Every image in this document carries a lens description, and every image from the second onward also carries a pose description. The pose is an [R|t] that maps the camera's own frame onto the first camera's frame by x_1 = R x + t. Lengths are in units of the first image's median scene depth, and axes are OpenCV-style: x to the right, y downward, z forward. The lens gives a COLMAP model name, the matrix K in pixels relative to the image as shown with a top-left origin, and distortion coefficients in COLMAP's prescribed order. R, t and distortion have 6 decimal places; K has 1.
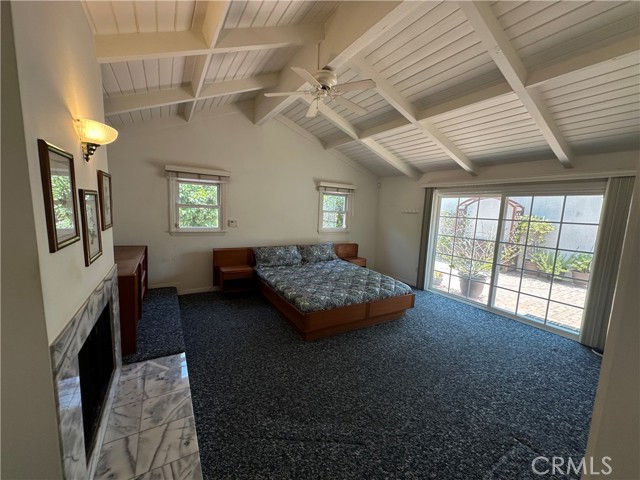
lens RADIAL K [[256.4, 0, 320.6], [0, 256.4, 240.5], [0, 0, 1]] dist [0.000745, 0.000608]
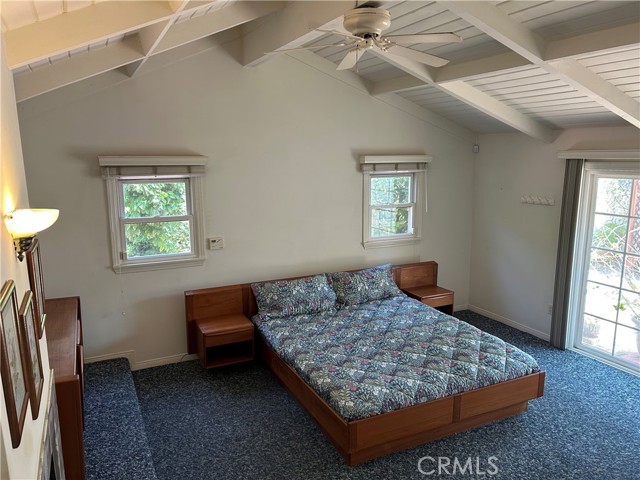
lens RADIAL K [[485.7, 0, 320.4], [0, 485.7, 240.7], [0, 0, 1]] dist [0.044996, -0.040419]
pose [[0.994805, -0.033179, -0.096245, -0.000926], [0.038869, 0.997567, 0.057867, -0.138527], [0.094091, -0.061307, 0.993674, -0.069268]]
